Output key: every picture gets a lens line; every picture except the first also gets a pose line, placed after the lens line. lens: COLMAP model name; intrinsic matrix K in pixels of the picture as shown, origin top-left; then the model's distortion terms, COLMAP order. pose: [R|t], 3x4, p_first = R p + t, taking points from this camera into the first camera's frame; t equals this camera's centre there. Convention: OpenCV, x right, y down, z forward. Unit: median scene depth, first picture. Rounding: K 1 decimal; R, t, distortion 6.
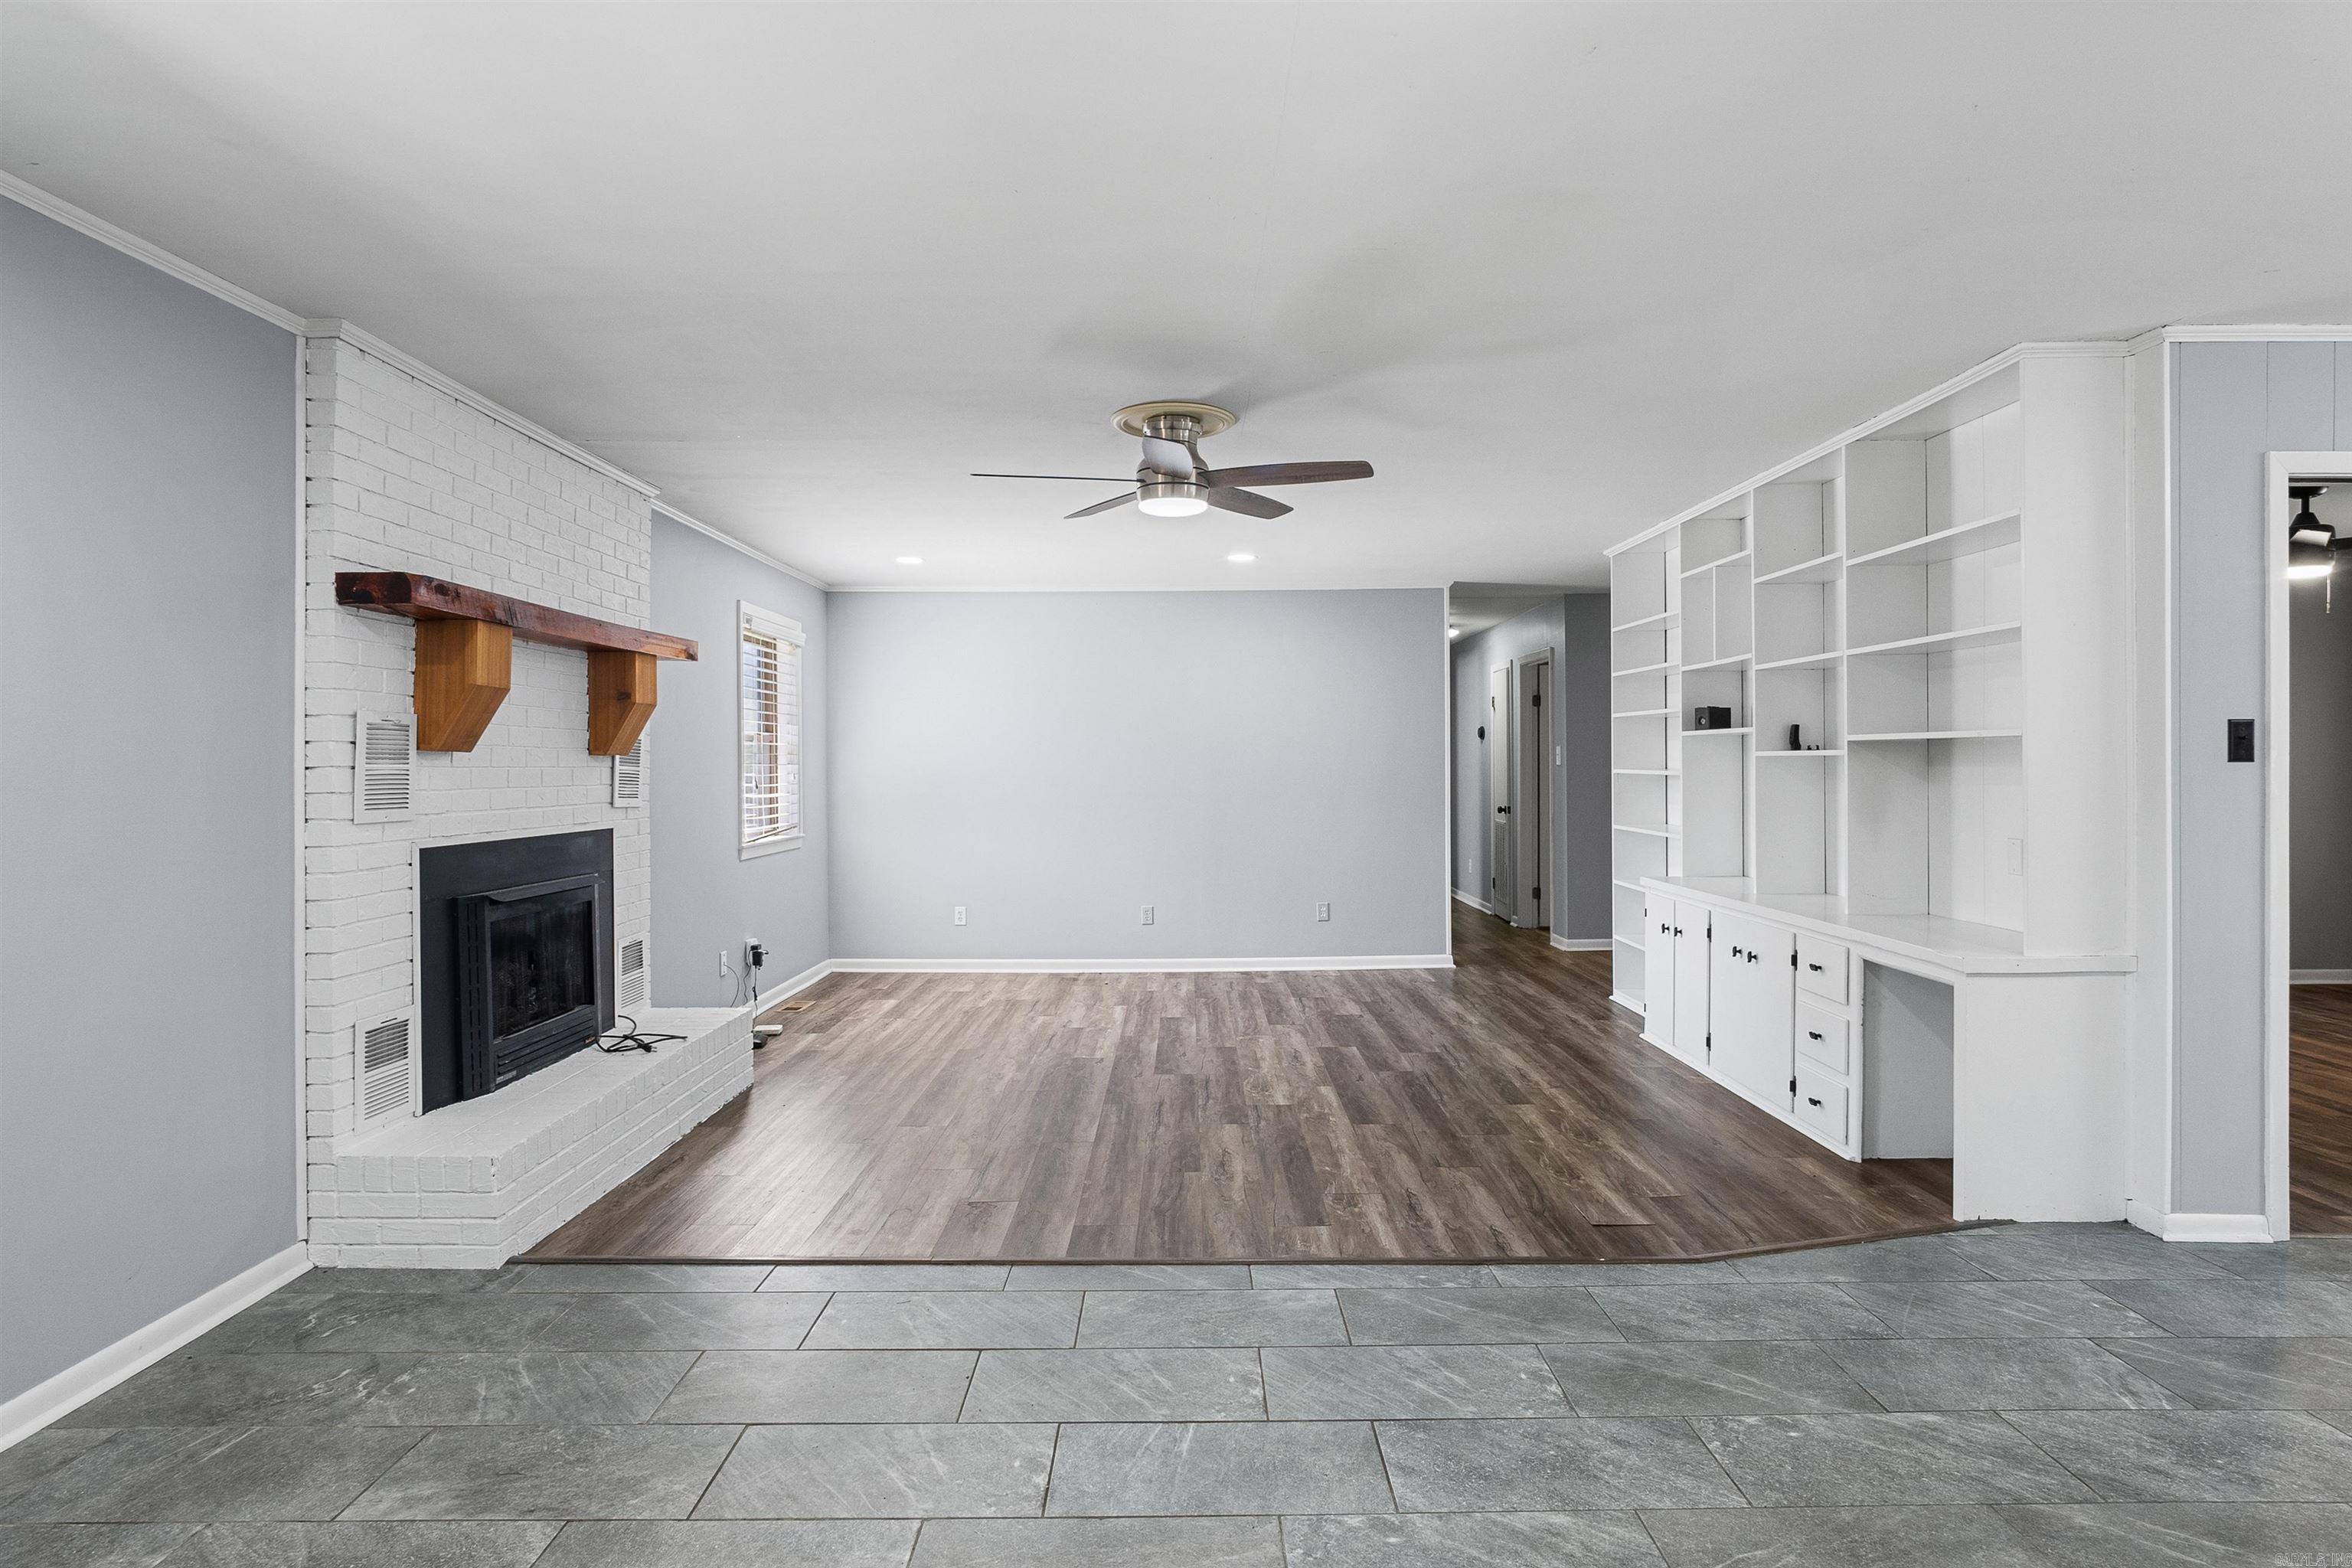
lens RADIAL K [[1250.9, 0, 1178.4], [0, 1250.9, 773.6], [0, 0, 1]] dist [-0.015271, 0.010915]
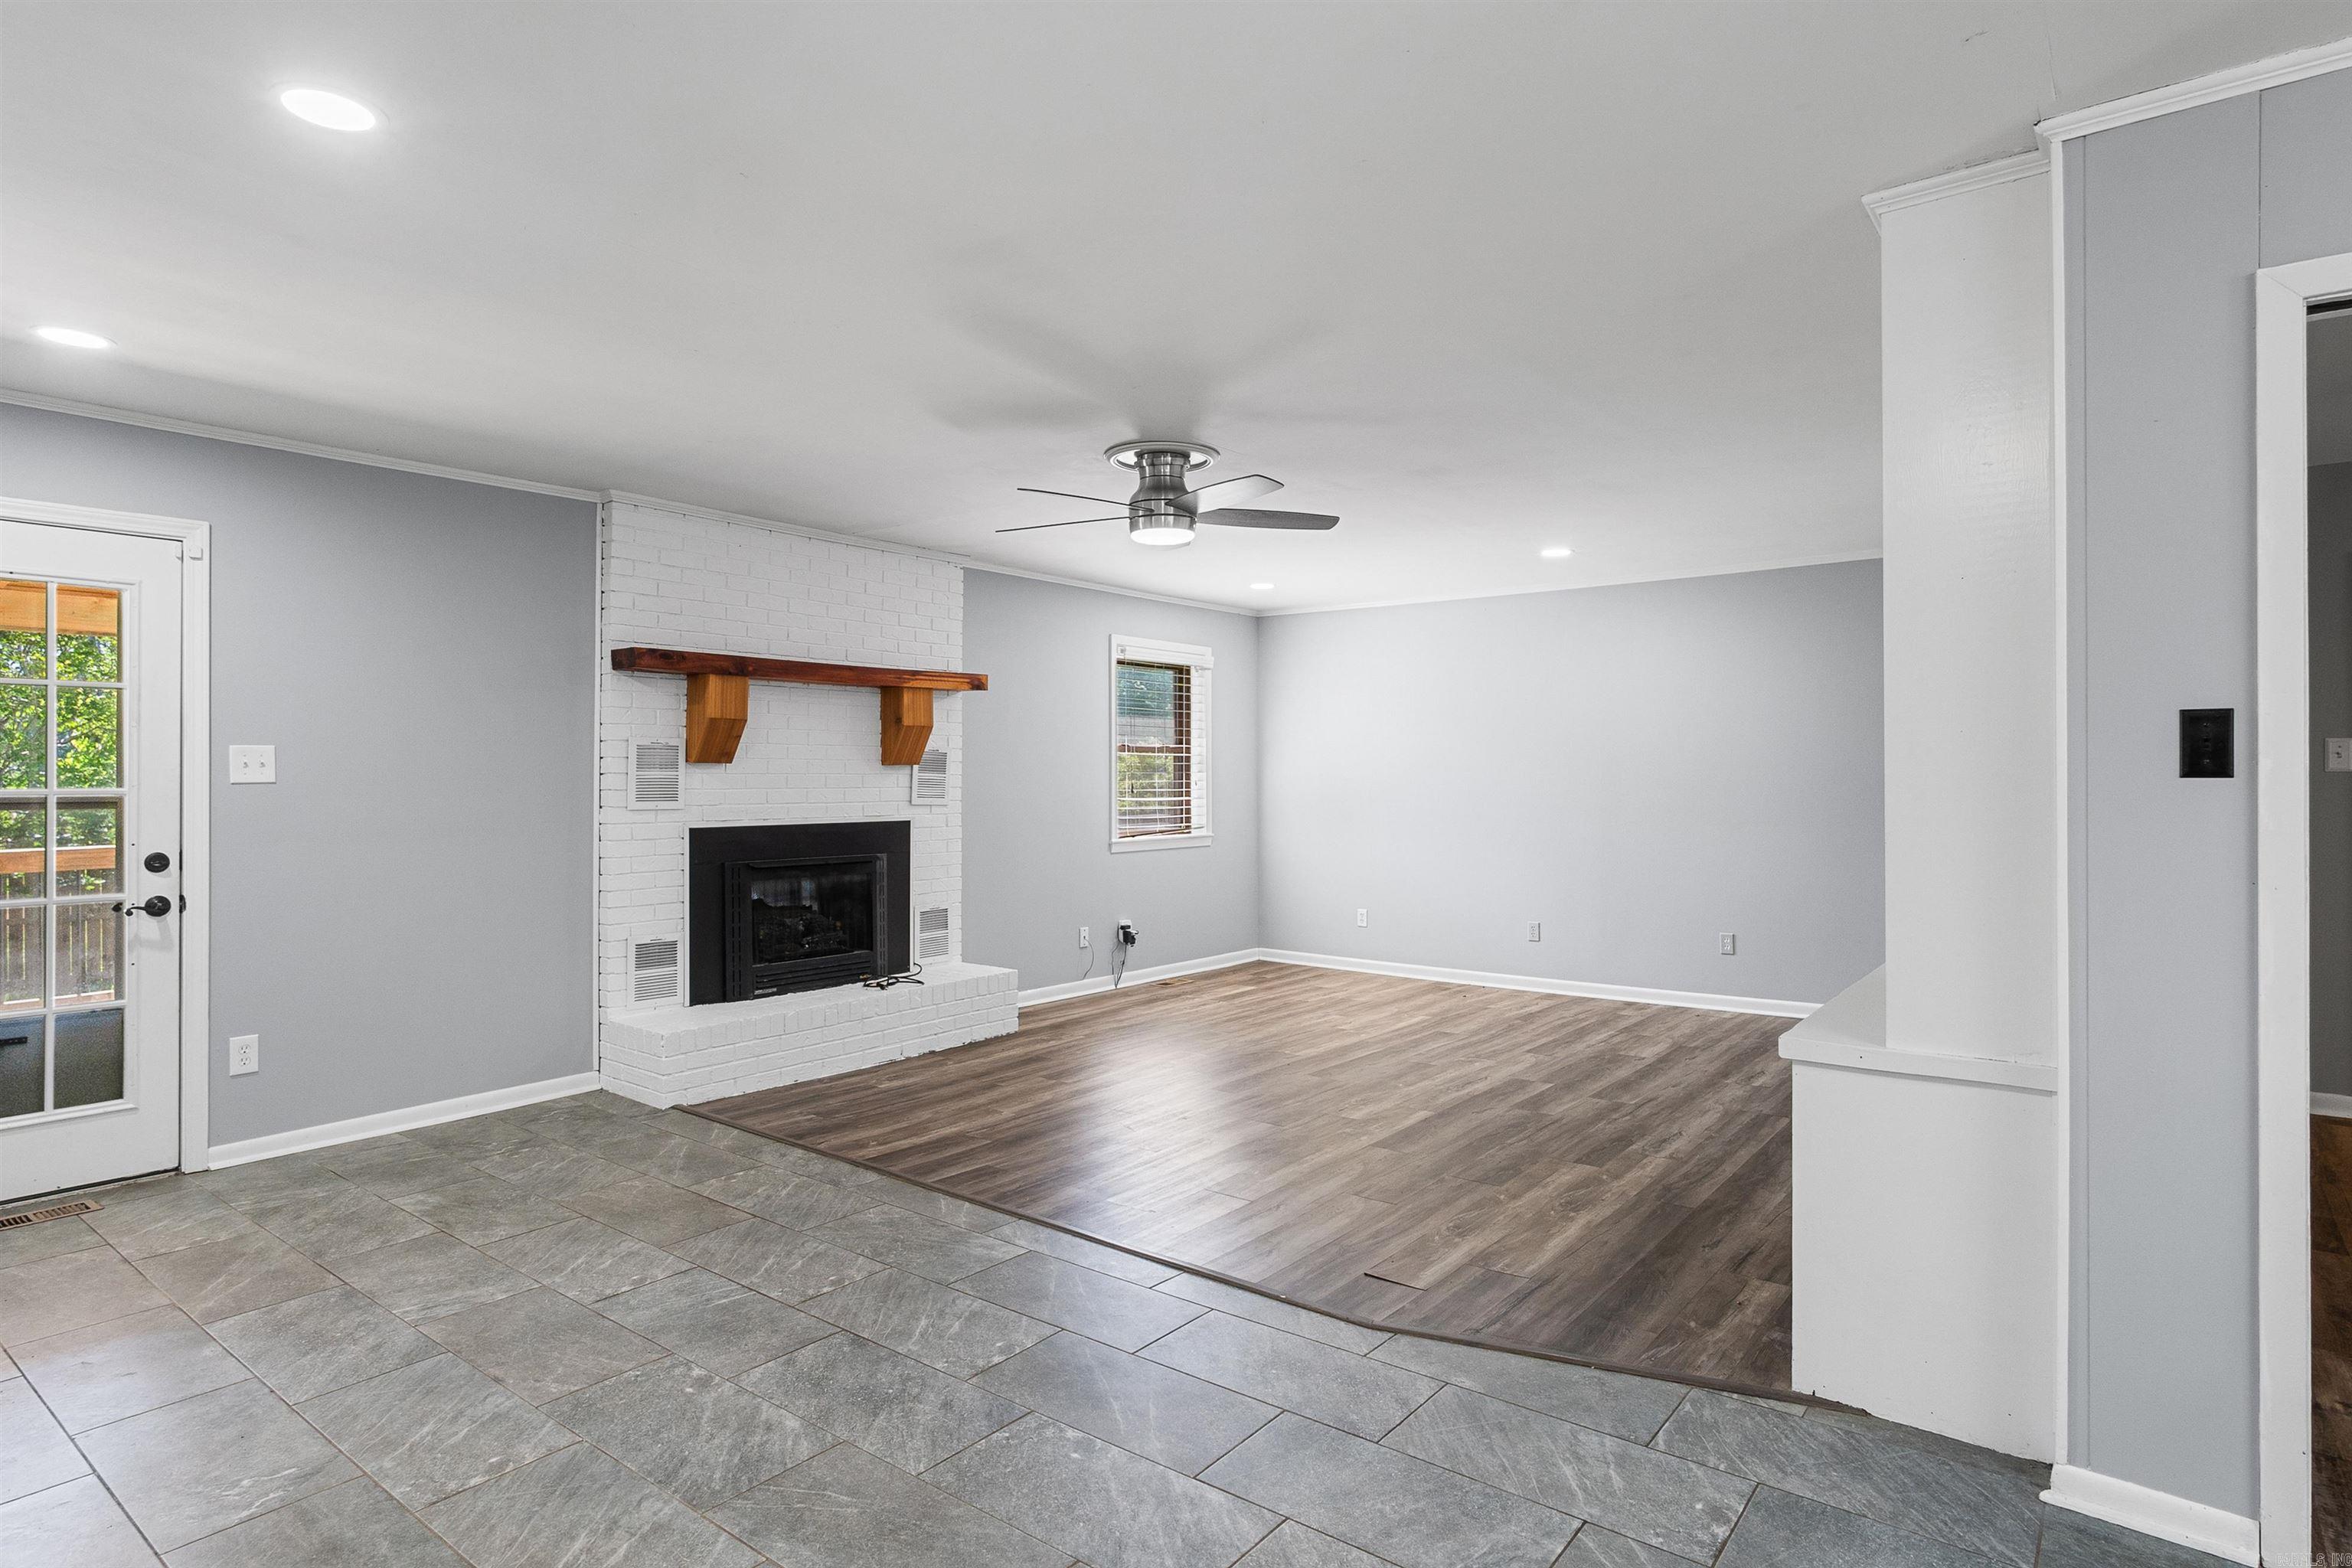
lens RADIAL K [[1250.9, 0, 1178.4], [0, 1250.9, 773.6], [0, 0, 1]] dist [-0.015271, 0.010915]
pose [[0.787798, 0.004312, -0.615918, 0.778675], [-0.007747, 0.999966, -0.002907, -0.005416], [0.615885, 0.007062, 0.787805, 0.178597]]
